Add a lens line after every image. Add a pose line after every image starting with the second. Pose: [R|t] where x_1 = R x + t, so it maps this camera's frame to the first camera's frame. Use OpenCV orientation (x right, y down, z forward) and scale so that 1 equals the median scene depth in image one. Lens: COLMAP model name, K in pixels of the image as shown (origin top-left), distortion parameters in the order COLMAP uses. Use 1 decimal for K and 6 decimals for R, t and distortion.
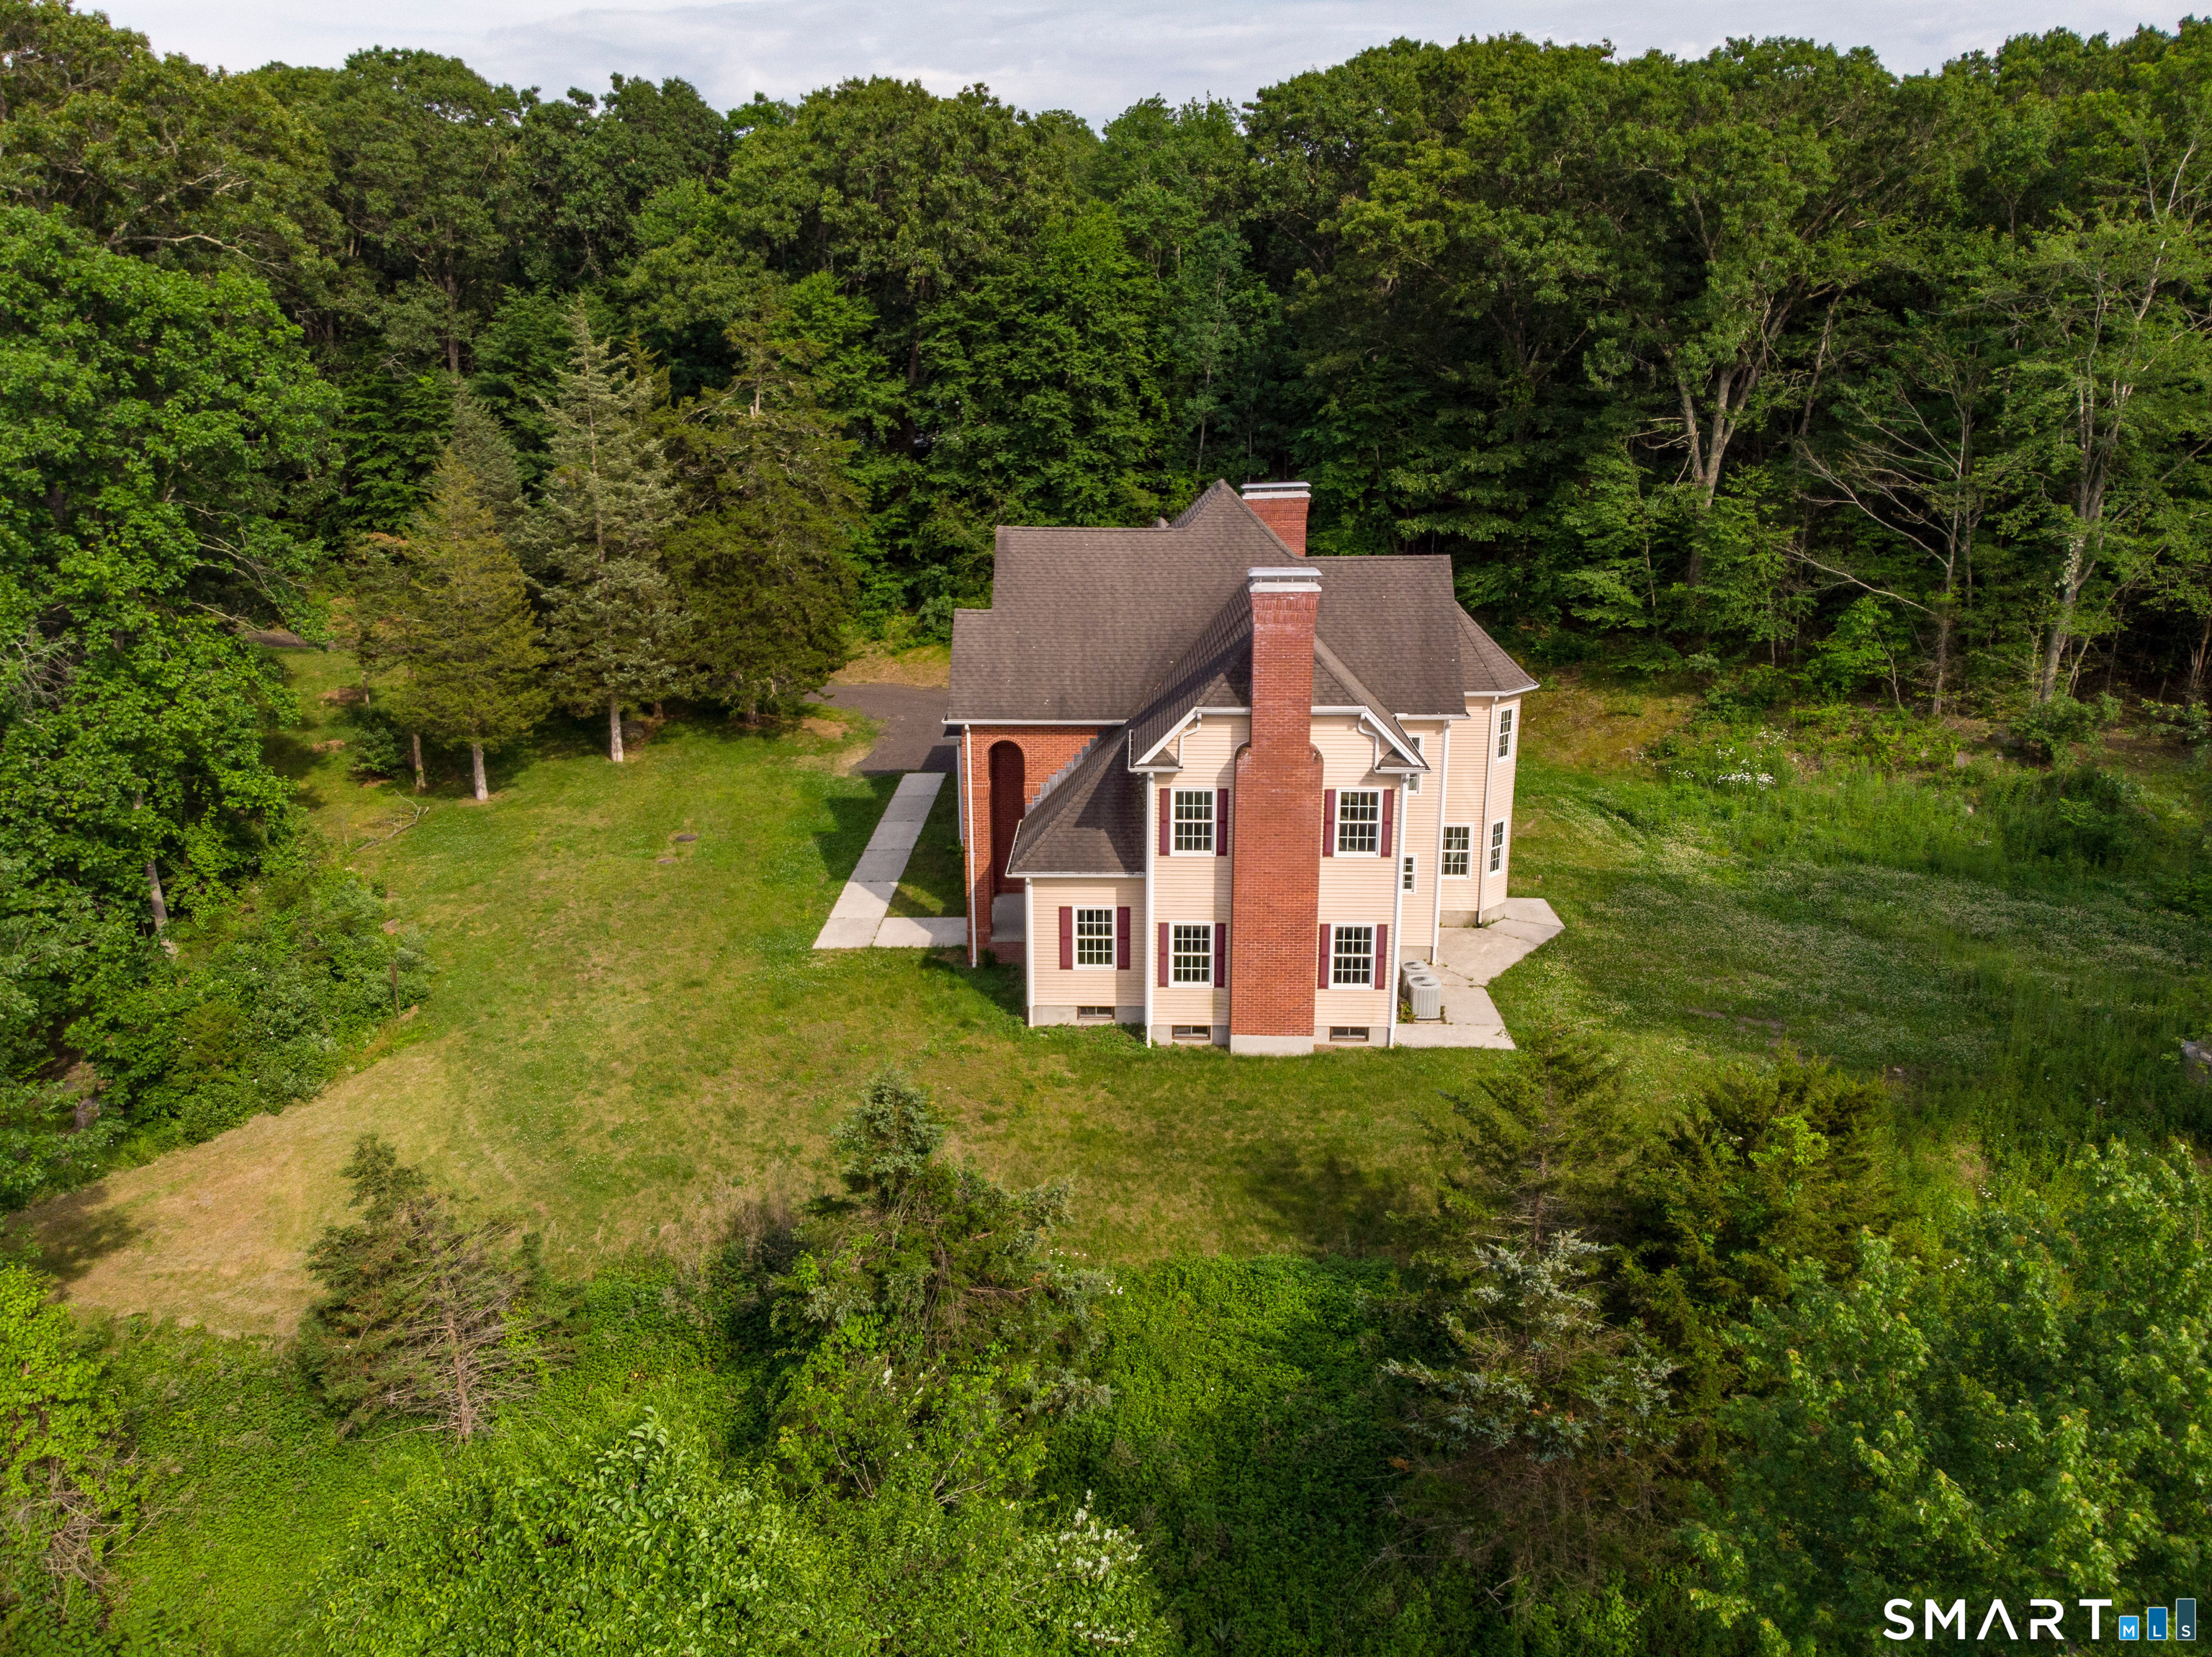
lens RADIAL K [[1634.4, 0, 1096.0], [0, 1634.4, 827.7], [0, 0, 1]] dist [0.007776, -0.043837]
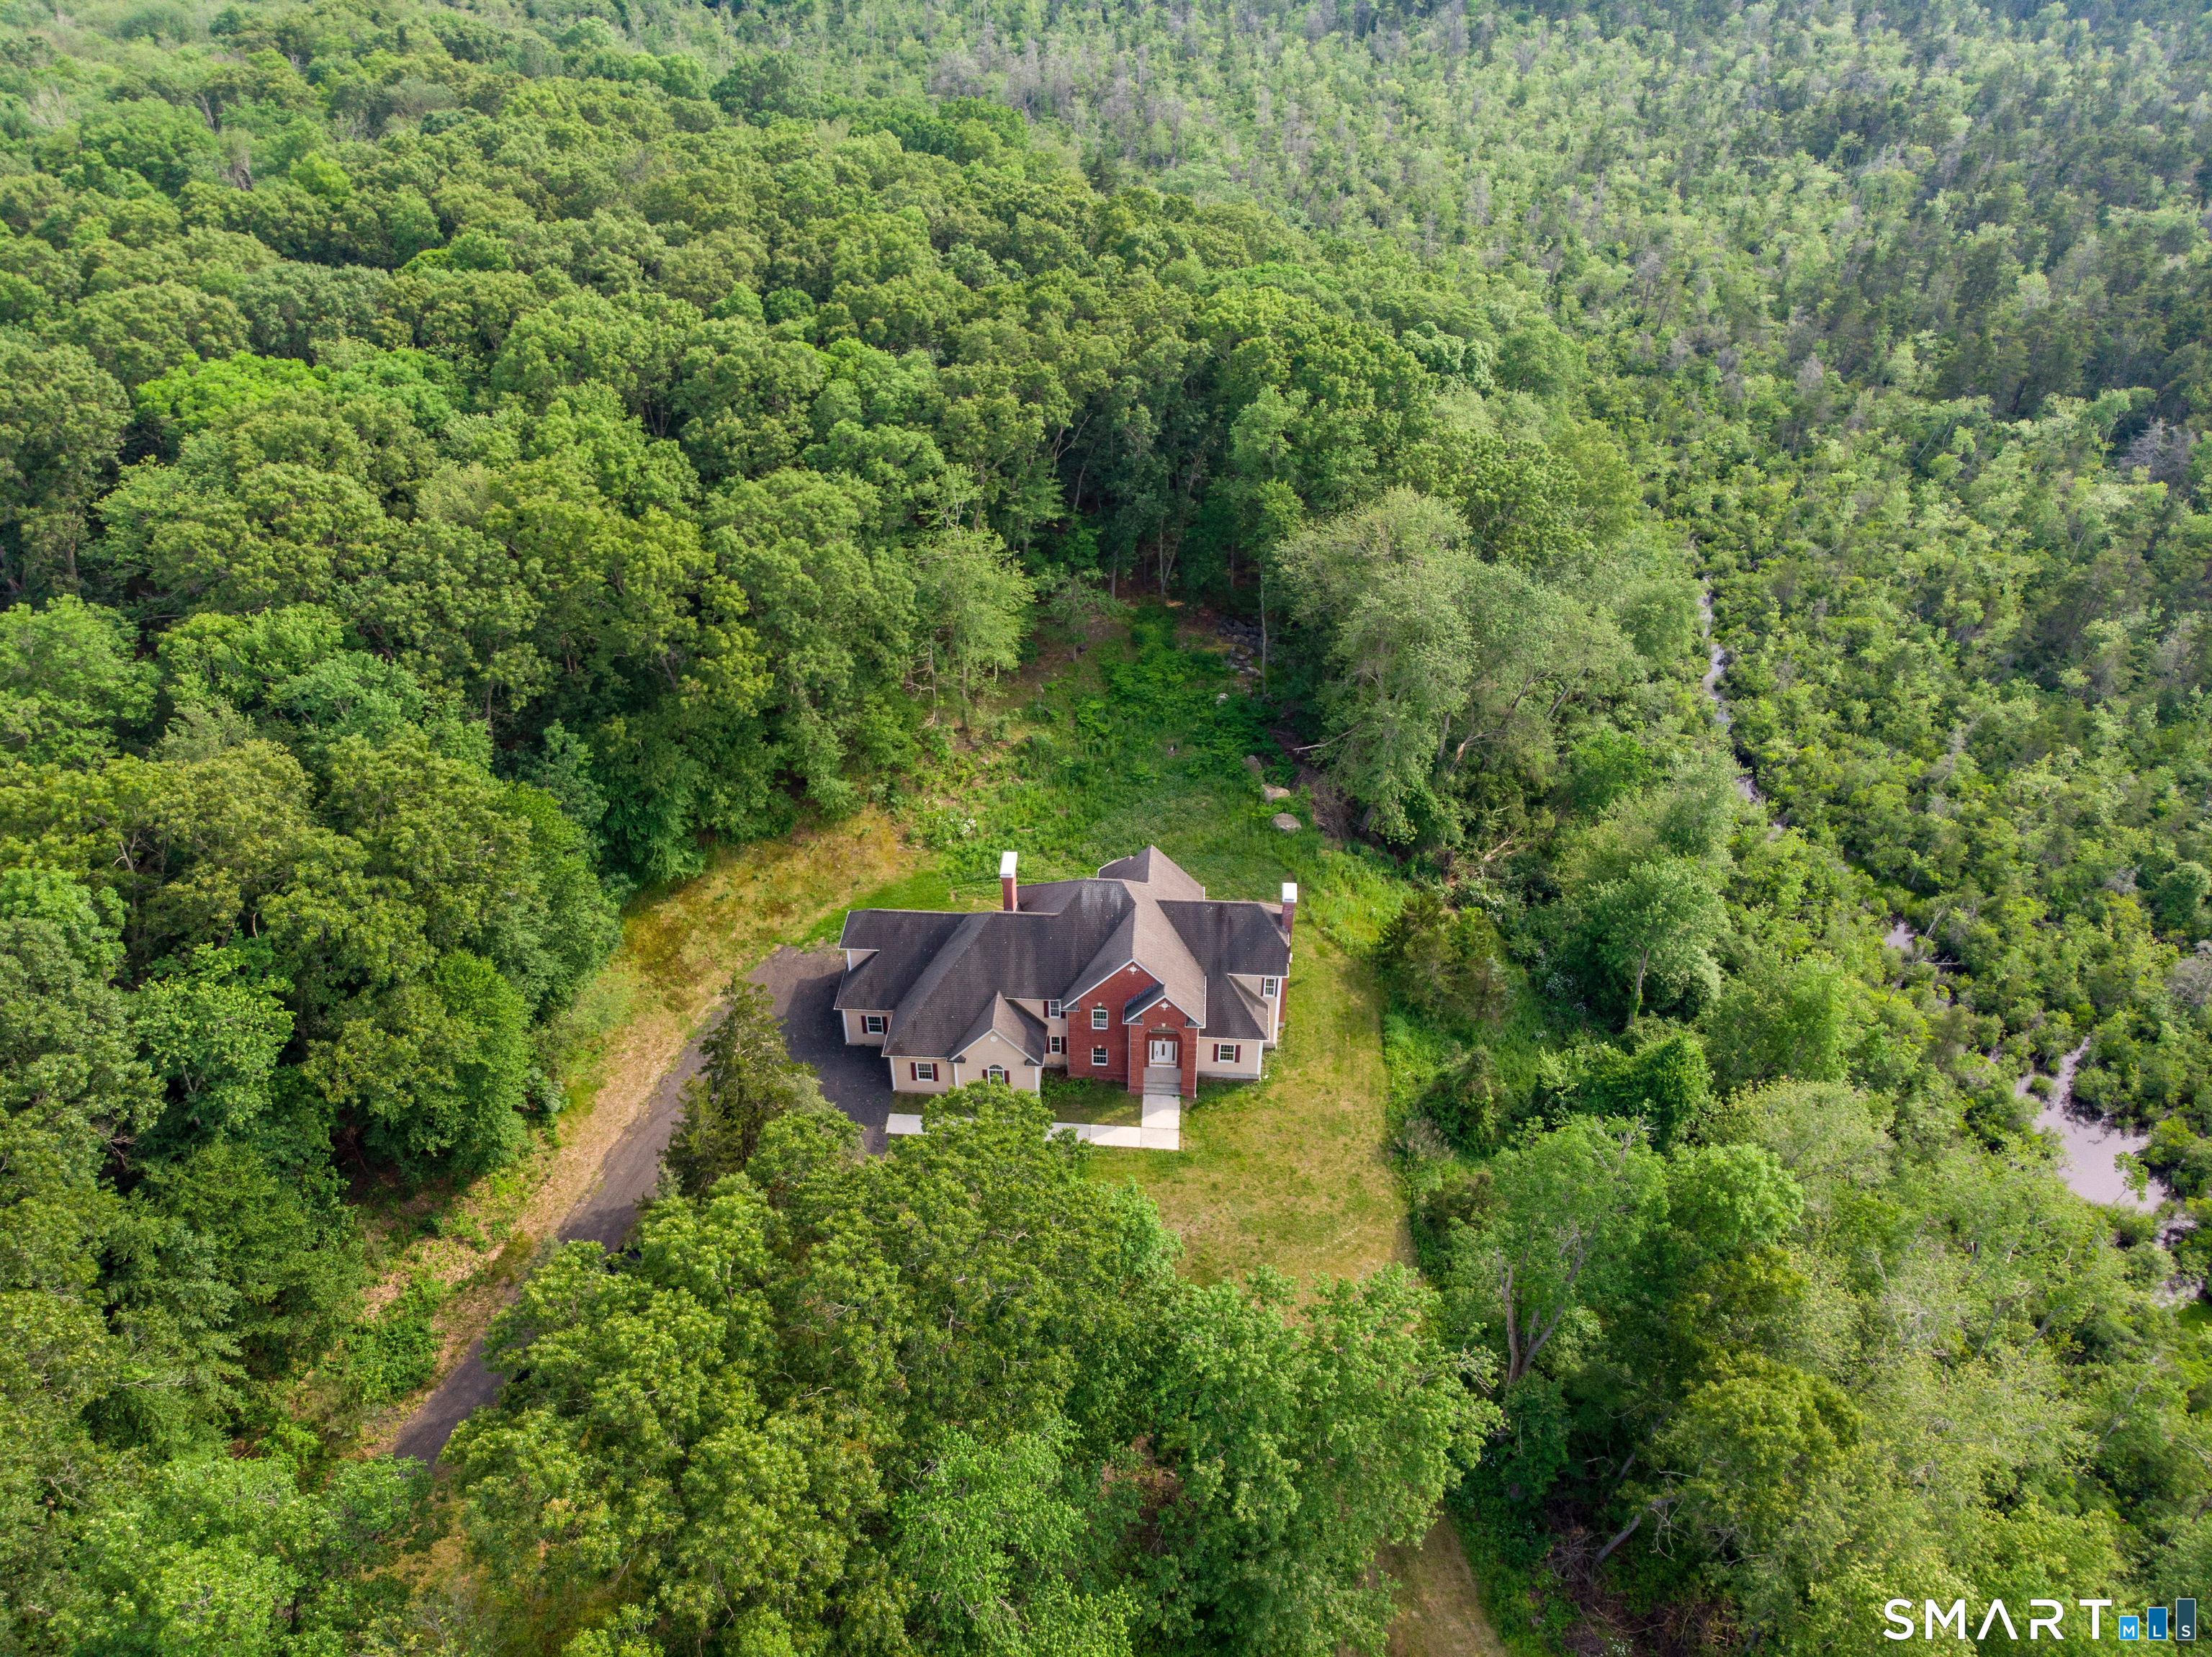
lens RADIAL K [[1634.4, 0, 1108.1], [0, 1634.4, 821.8], [0, 0, 1]] dist [0.007776, -0.043837]
pose [[0.041786, -0.607729, 0.793045, -1.745409], [0.284281, 0.768162, 0.573682, -1.648376], [-0.957830, 0.201476, 0.204864, 0.543703]]
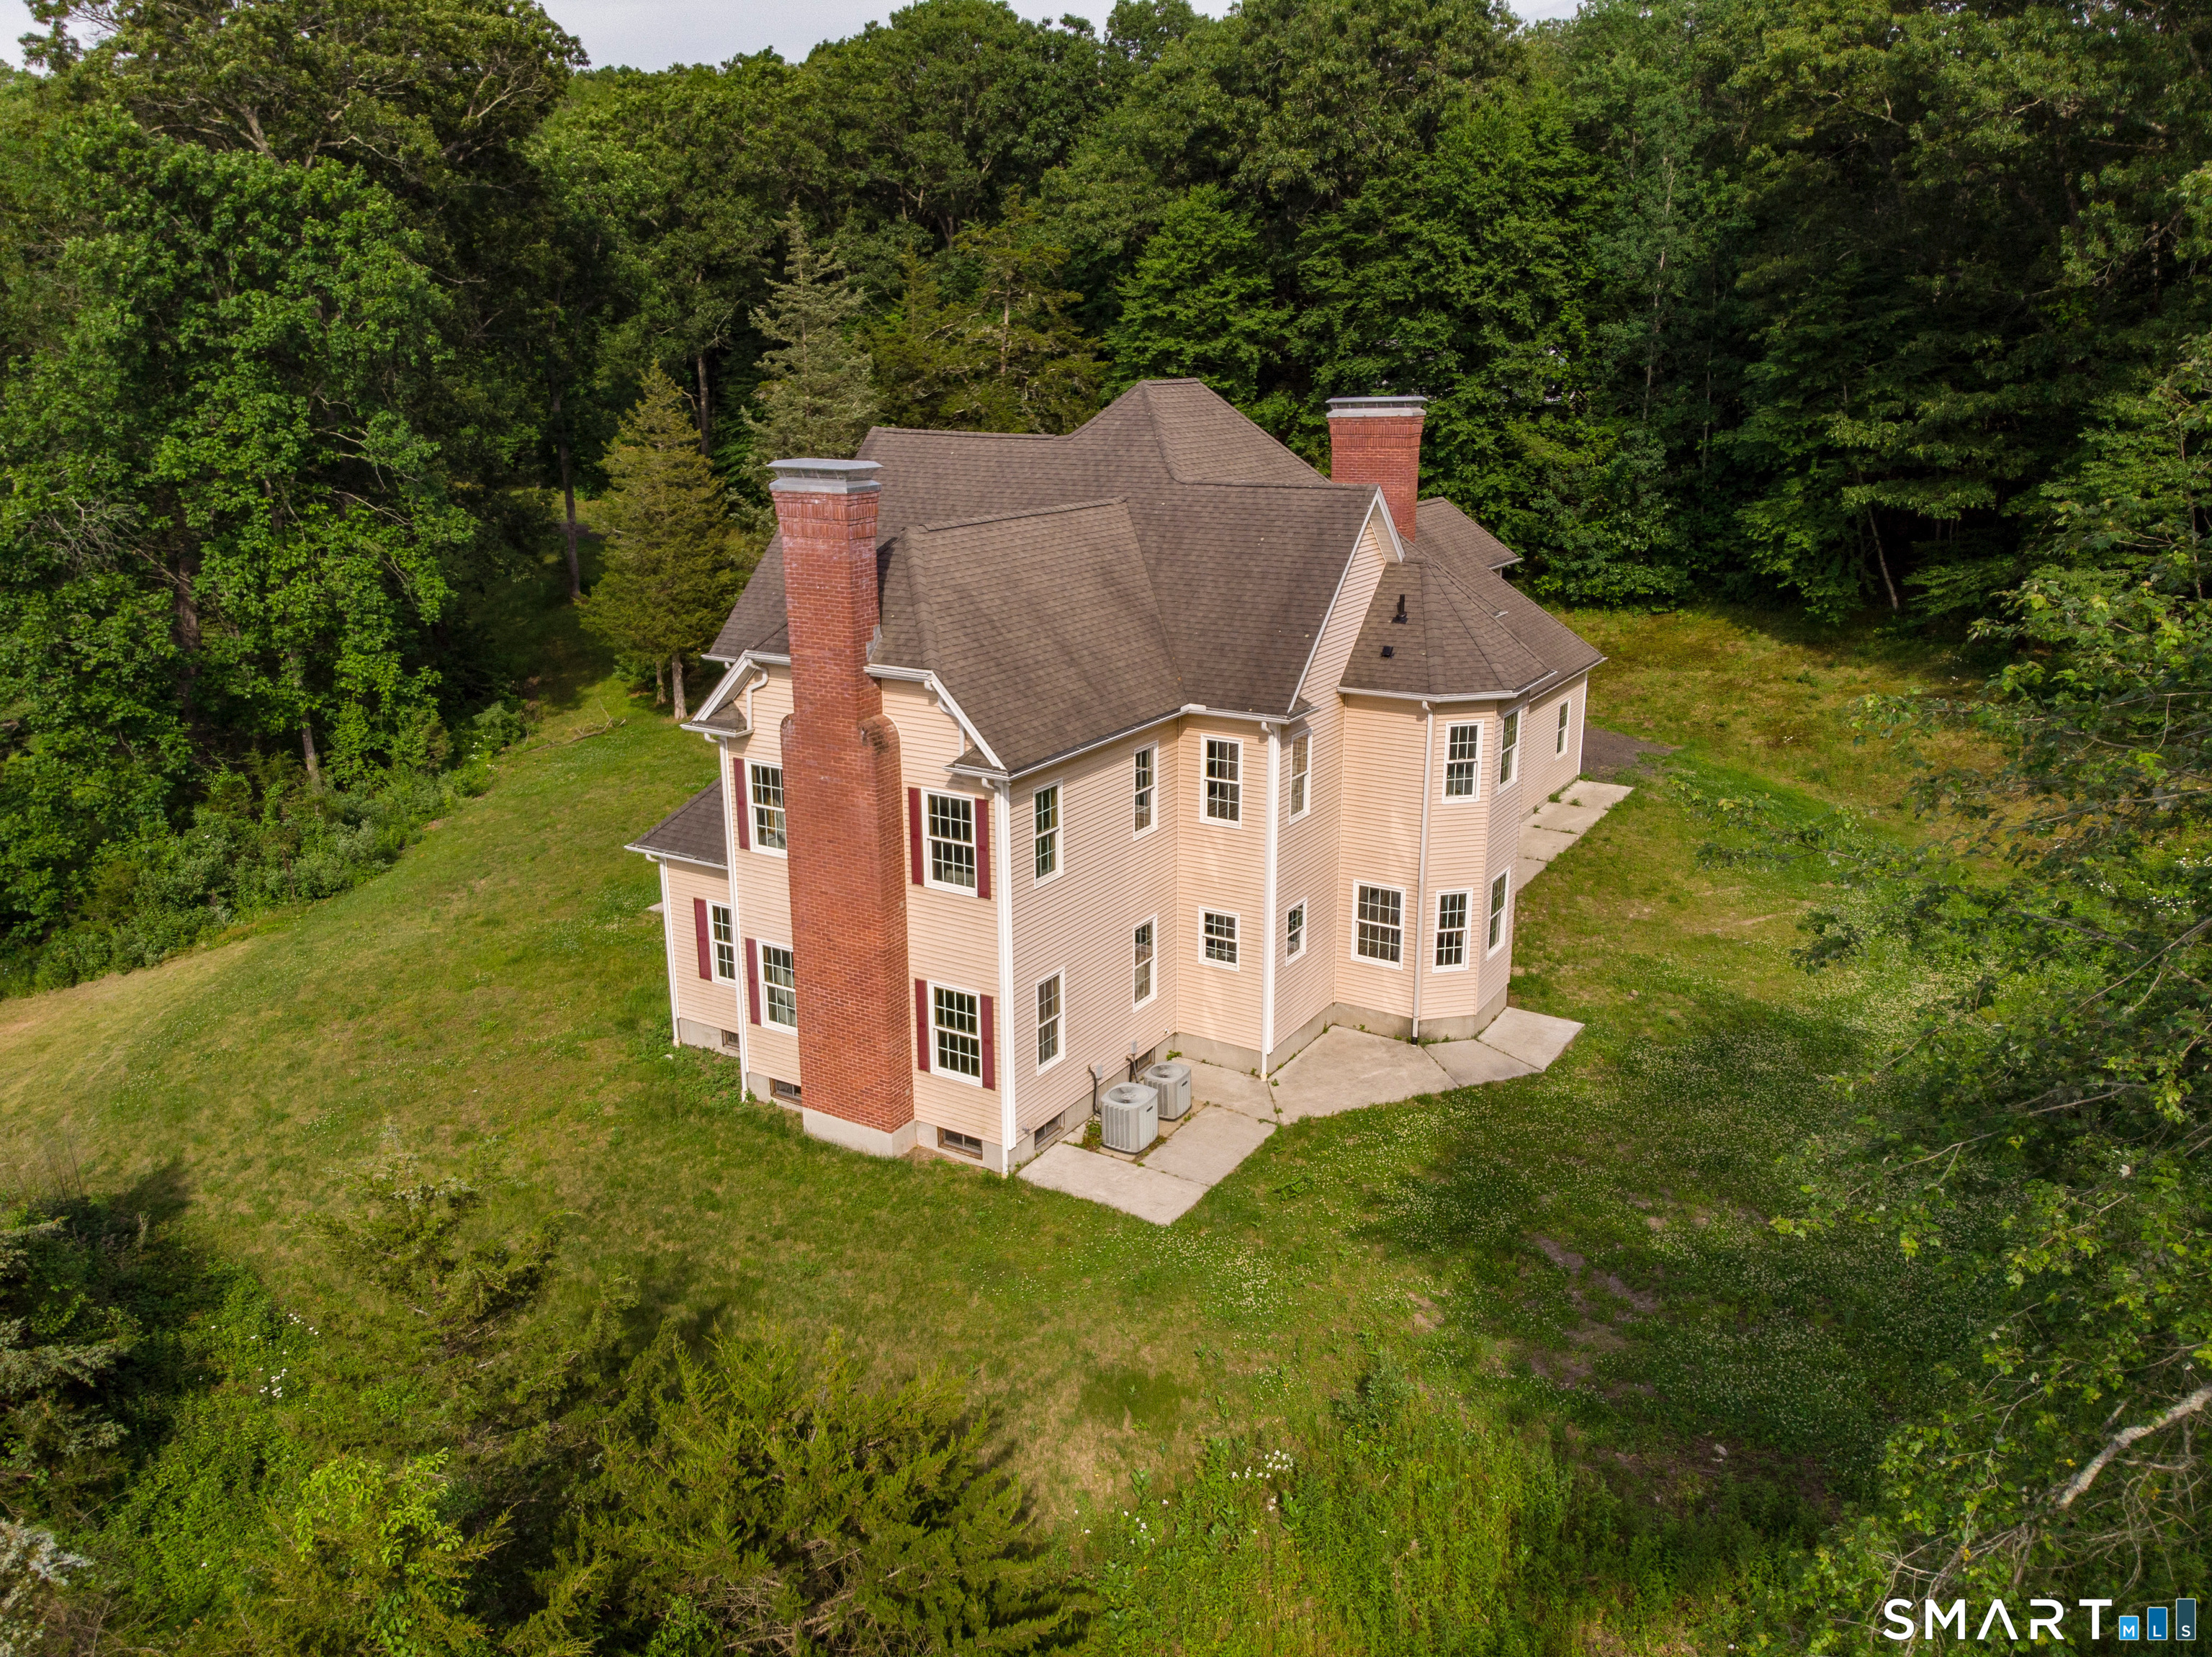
lens RADIAL K [[1634.4, 0, 1110.1], [0, 1634.4, 820.3], [0, 0, 1]] dist [0.007776, -0.043837]
pose [[0.863149, 0.138174, -0.485677, 0.462964], [-0.137889, 0.989774, 0.036532, -0.039124], [0.485758, 0.035437, 0.873375, 0.362788]]
